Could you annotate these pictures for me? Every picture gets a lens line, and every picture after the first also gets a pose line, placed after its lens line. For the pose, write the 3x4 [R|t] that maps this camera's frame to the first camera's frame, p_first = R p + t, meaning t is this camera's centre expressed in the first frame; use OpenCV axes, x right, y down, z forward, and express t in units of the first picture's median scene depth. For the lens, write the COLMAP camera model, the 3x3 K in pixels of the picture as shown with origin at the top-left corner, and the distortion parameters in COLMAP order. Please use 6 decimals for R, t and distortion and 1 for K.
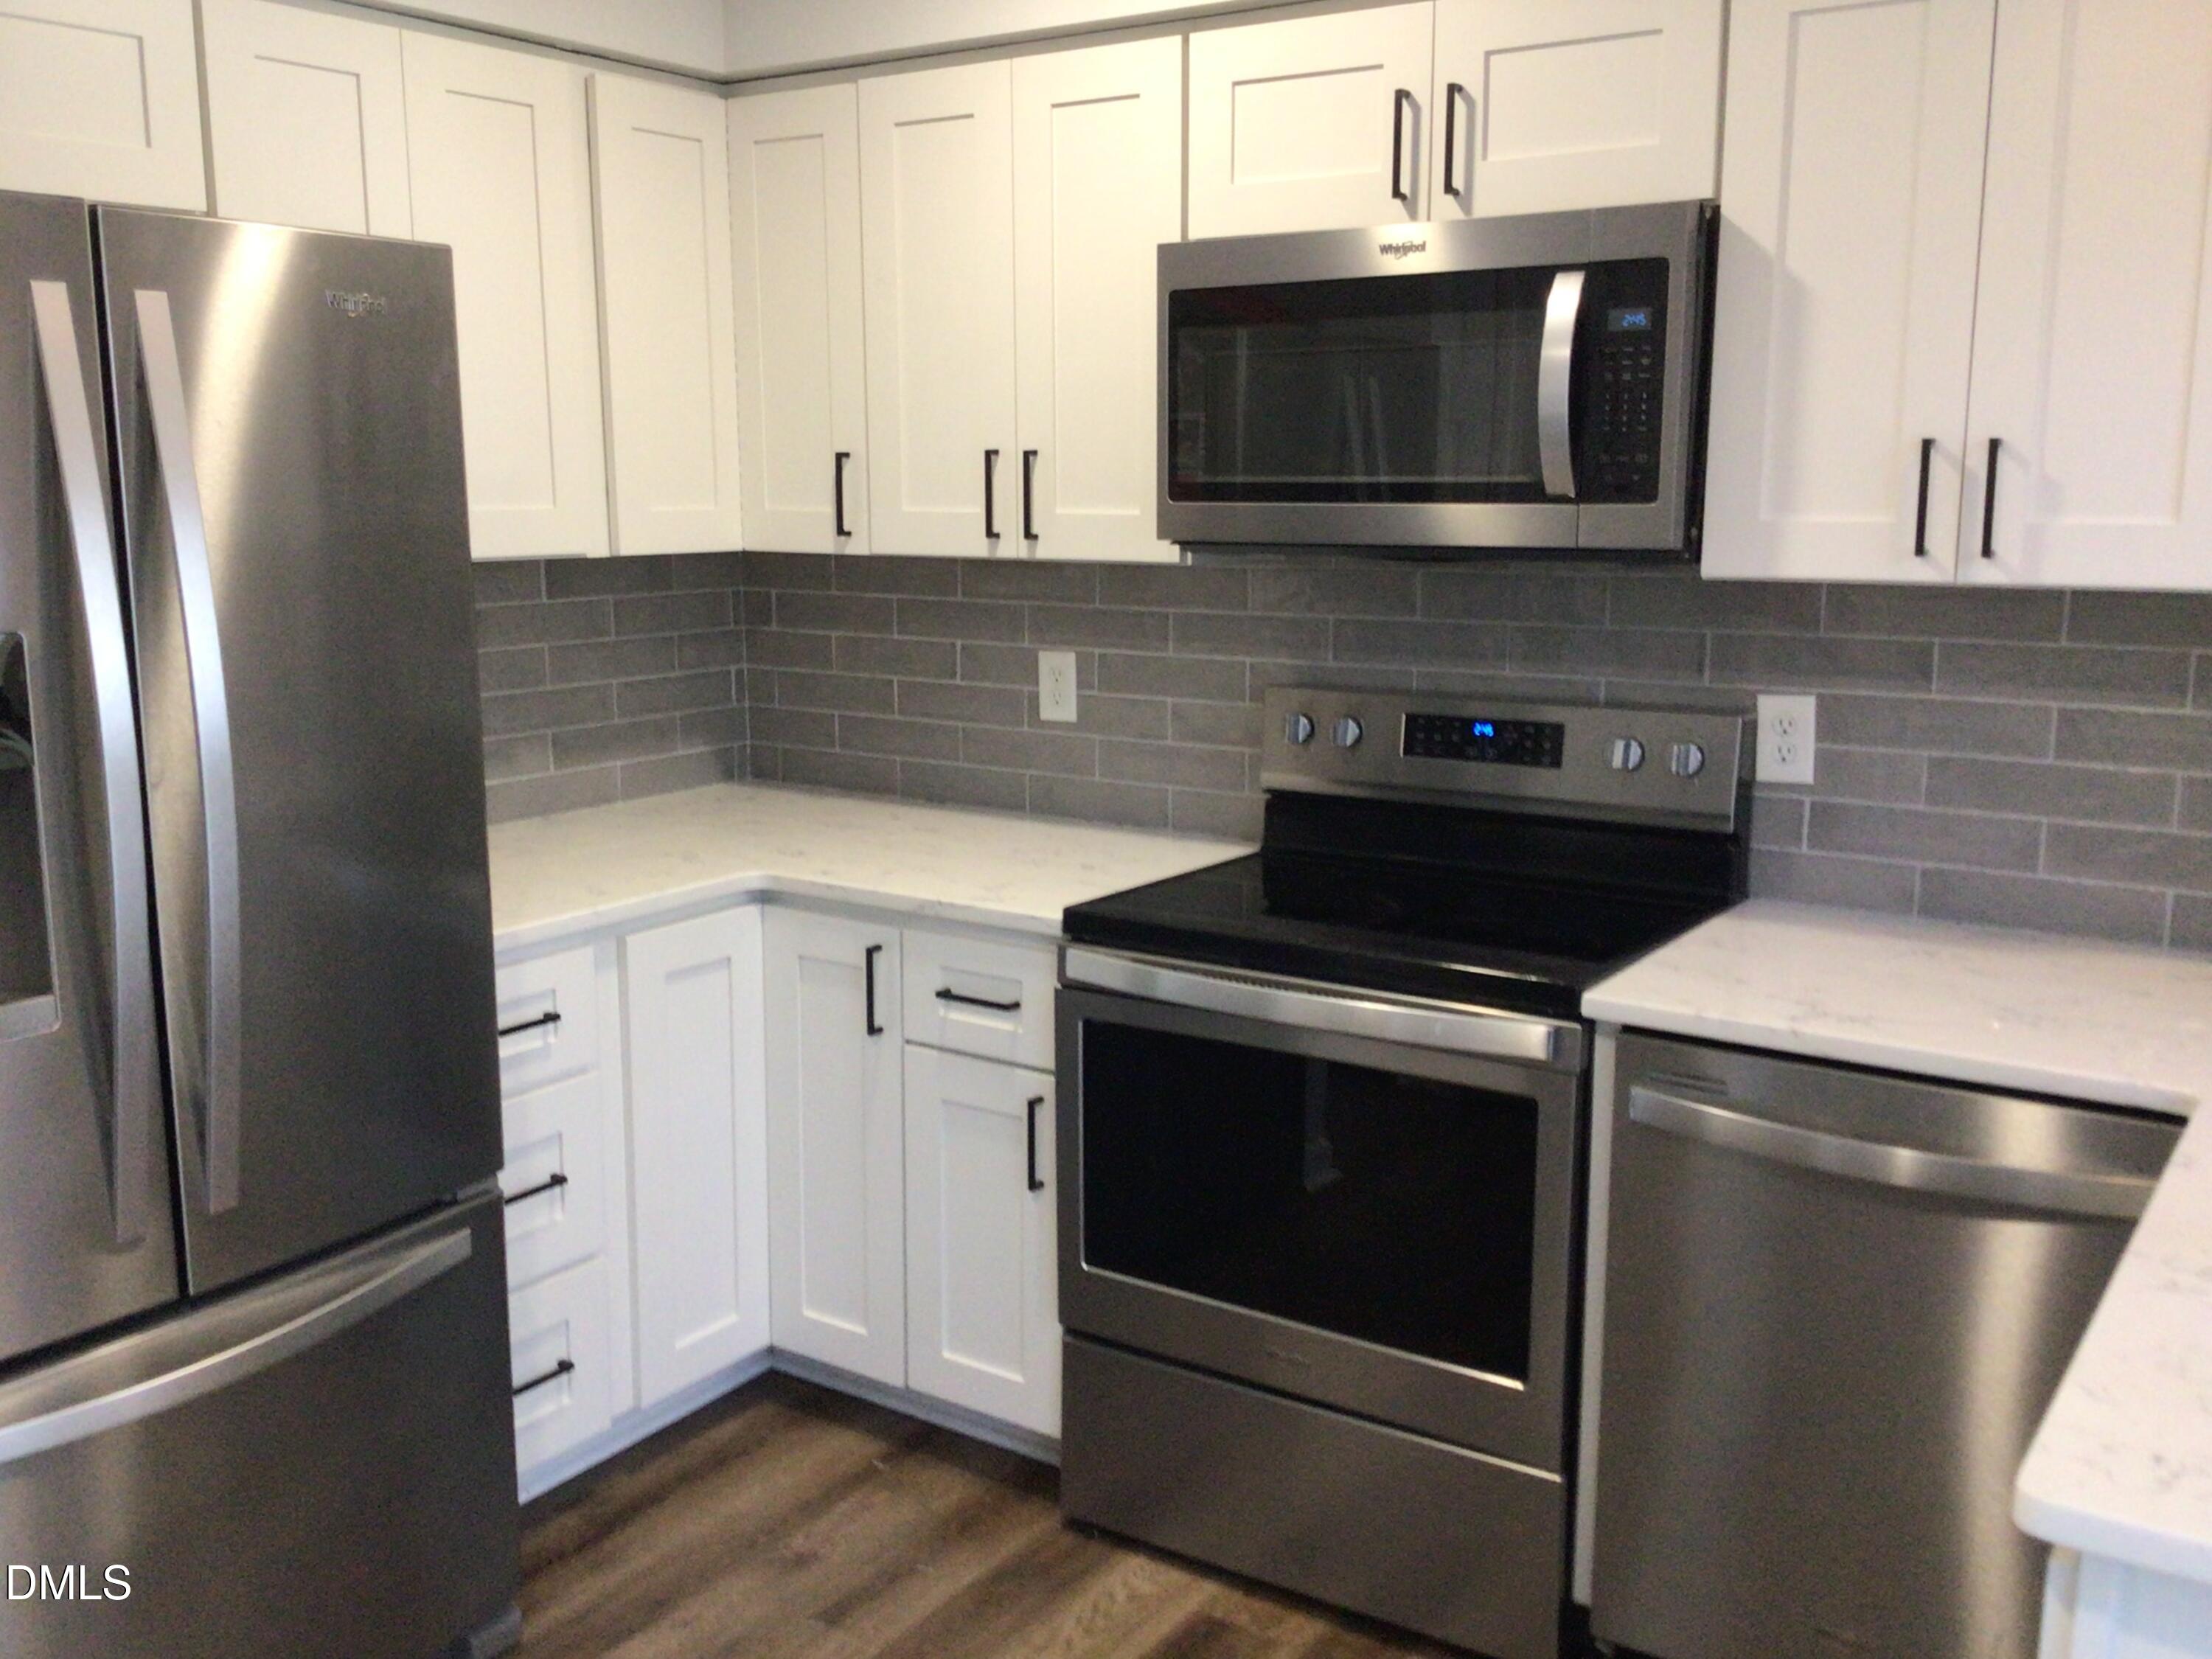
lens RADIAL K [[2006.8, 0, 1101.0], [0, 2006.8, 837.4], [0, 0, 1]] dist [0.050204, 0.000000]
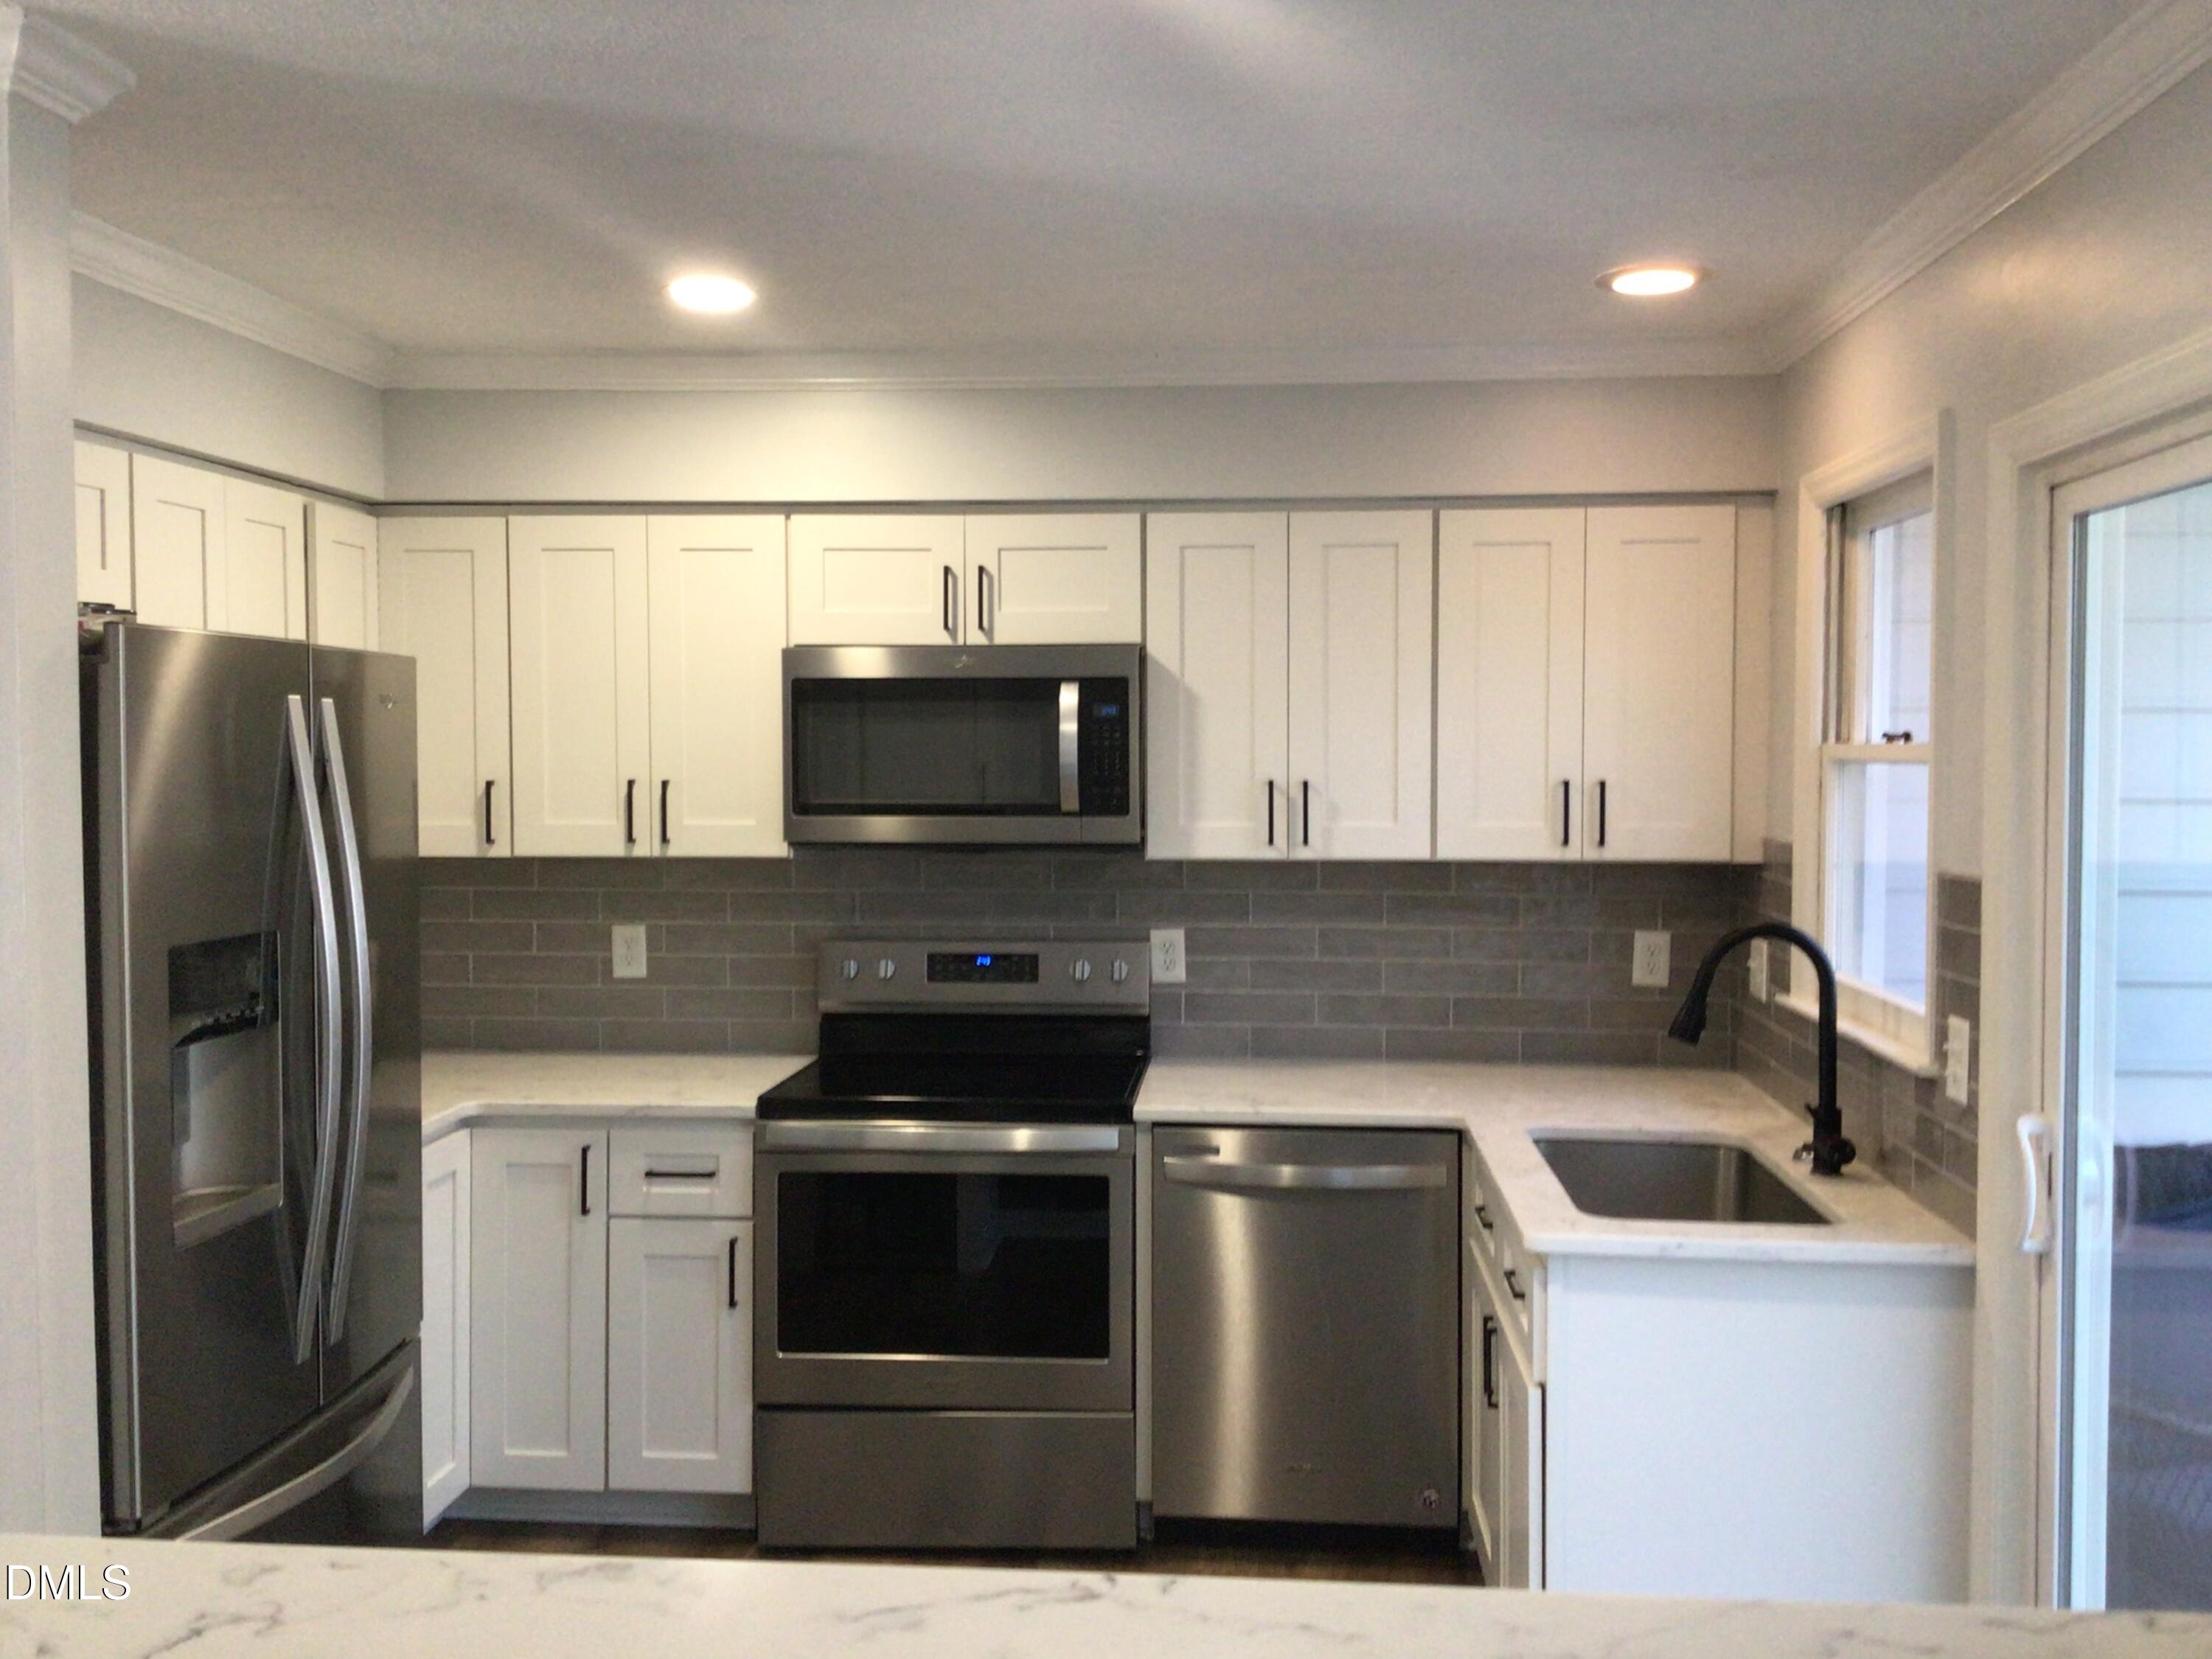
lens RADIAL K [[2006.8, 0, 1109.0], [0, 2006.8, 823.3], [0, 0, 1]] dist [0.050204, 0.000000]
pose [[0.864946, -0.017928, 0.501544, -0.506797], [0.089655, 0.988806, -0.119271, 0.034456], [-0.493792, 0.148129, 0.856871, -0.376655]]
